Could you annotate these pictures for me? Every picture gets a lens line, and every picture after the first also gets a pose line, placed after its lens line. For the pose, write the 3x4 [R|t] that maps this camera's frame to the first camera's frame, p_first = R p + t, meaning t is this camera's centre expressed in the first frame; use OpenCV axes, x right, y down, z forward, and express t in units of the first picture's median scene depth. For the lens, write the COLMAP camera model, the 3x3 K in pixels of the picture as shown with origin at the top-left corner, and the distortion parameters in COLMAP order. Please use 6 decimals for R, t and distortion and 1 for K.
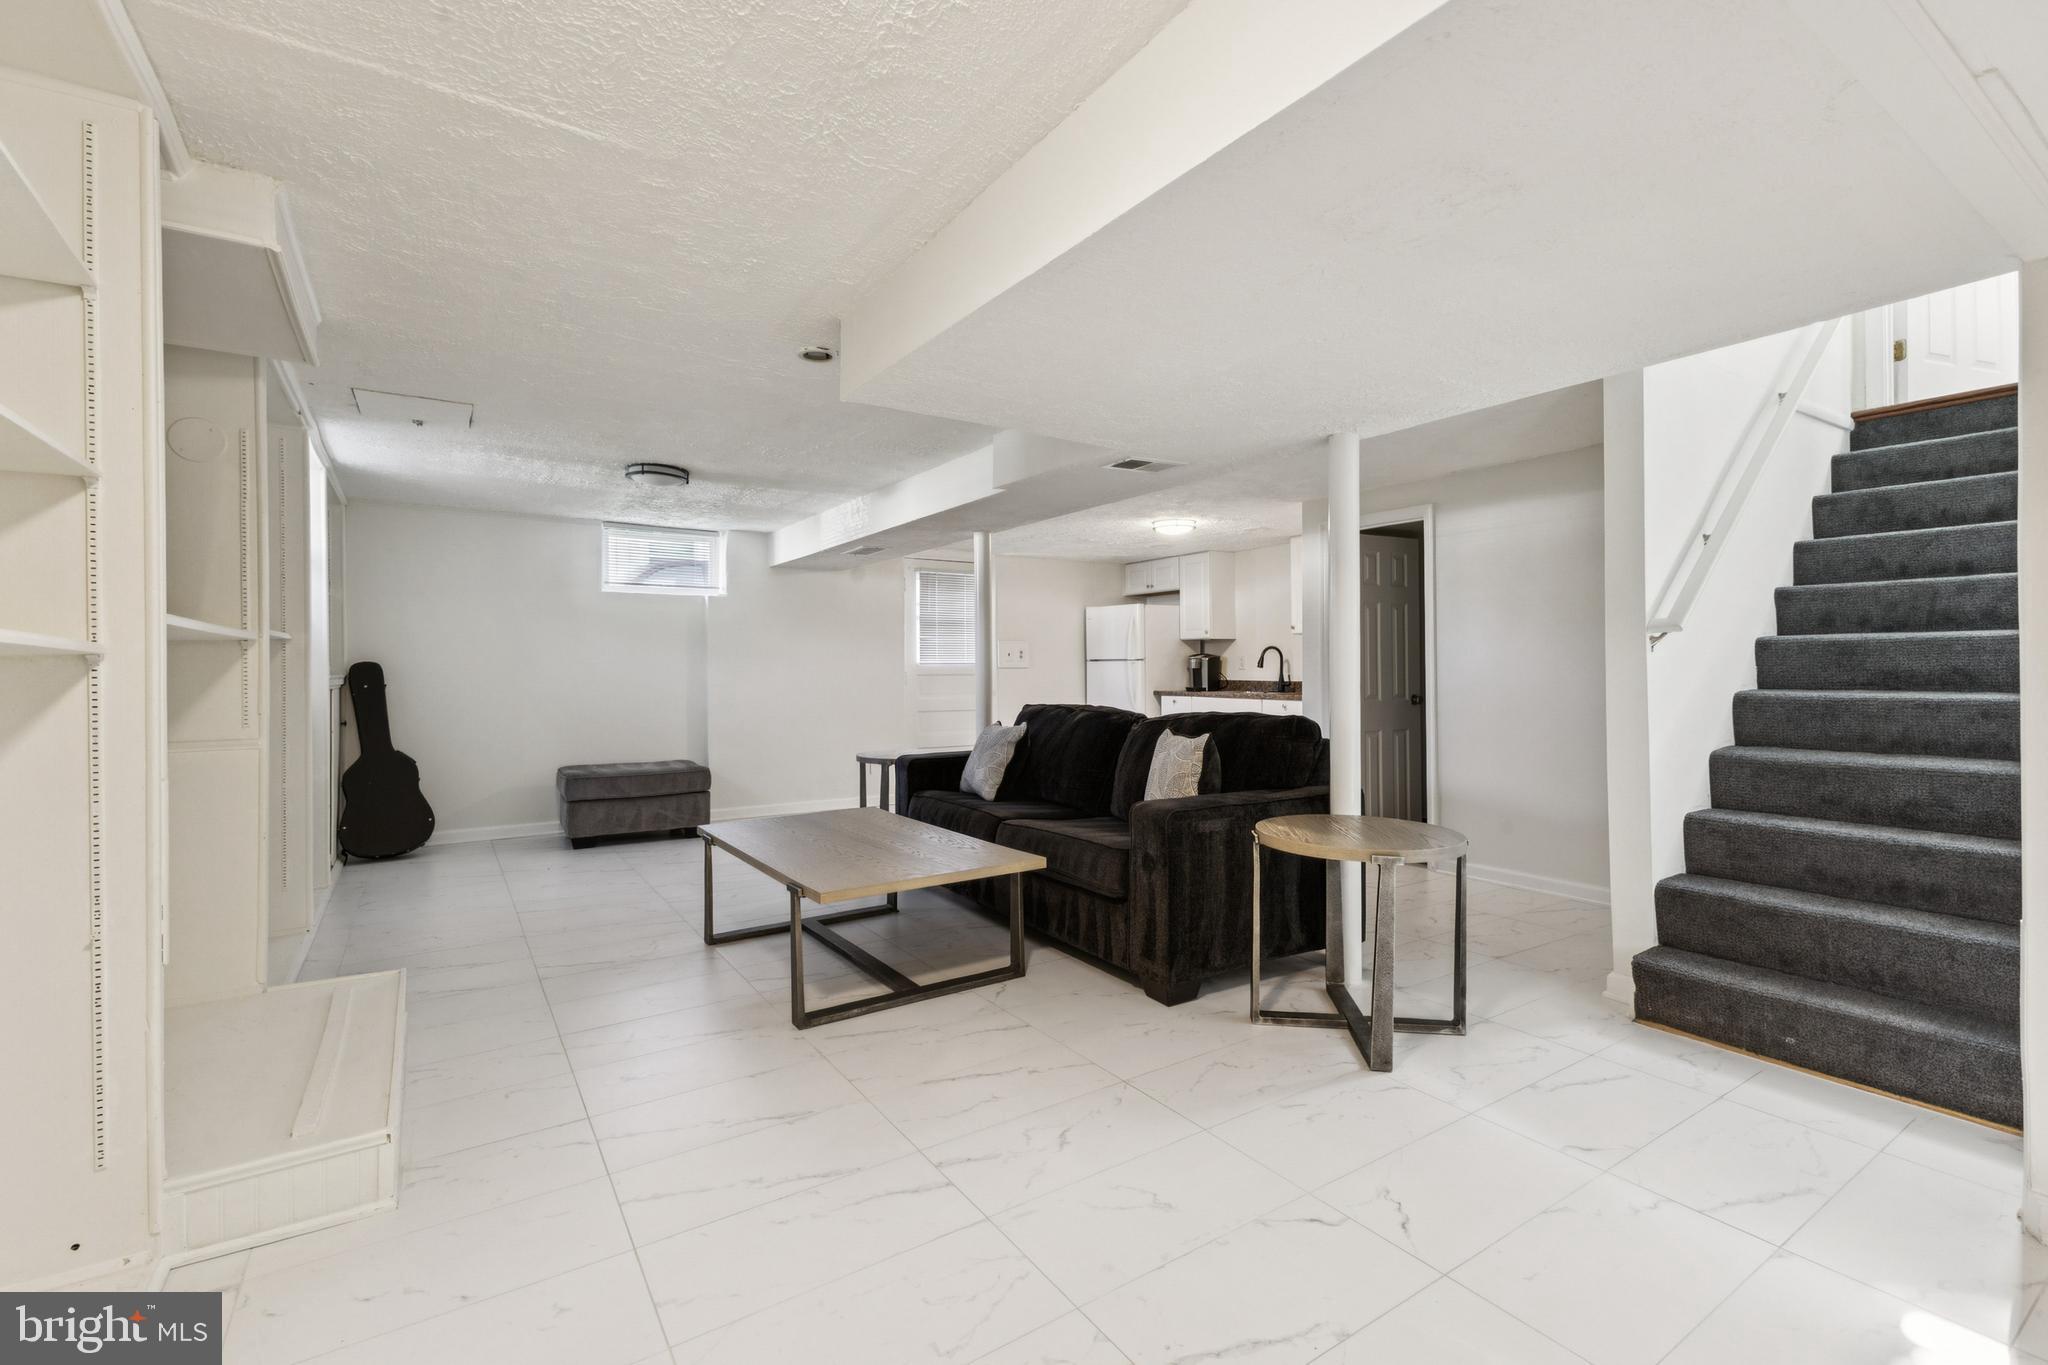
lens RADIAL K [[899.6, 0, 1039.4], [0, 899.6, 679.6], [0, 0, 1]] dist [0.001744, 0.000129]
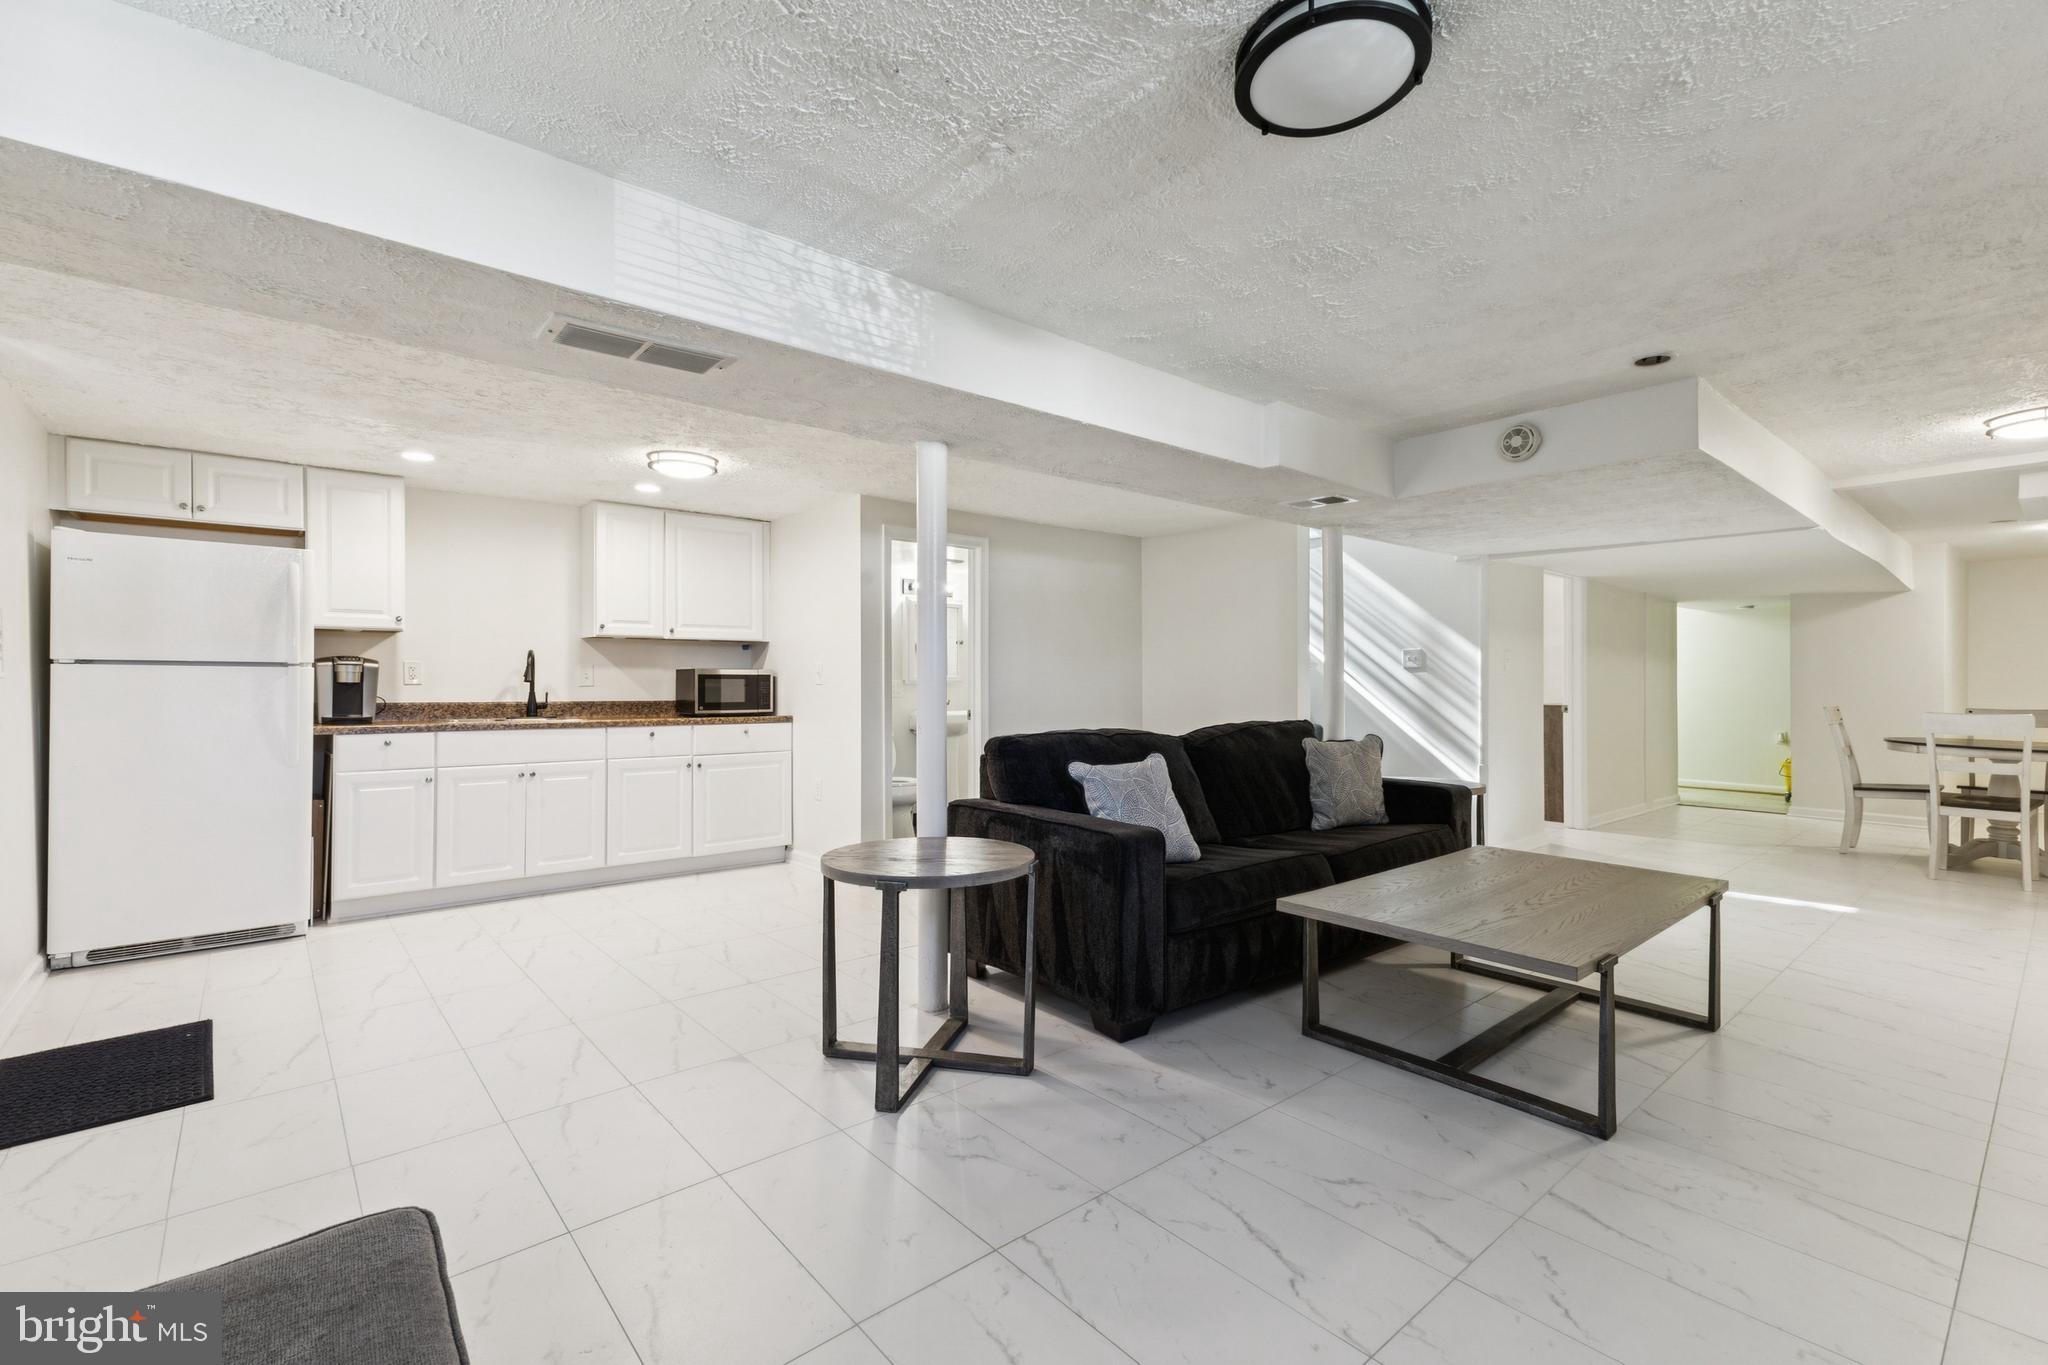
lens RADIAL K [[899.6, 0, 1039.4], [0, 899.6, 679.6], [0, 0, 1]] dist [0.001744, 0.000129]
pose [[-0.114151, 0.011509, 0.993397, -0.623013], [0.009931, 0.999896, -0.010443, -0.005922], [-0.993414, 0.008673, -0.114253, 0.971793]]
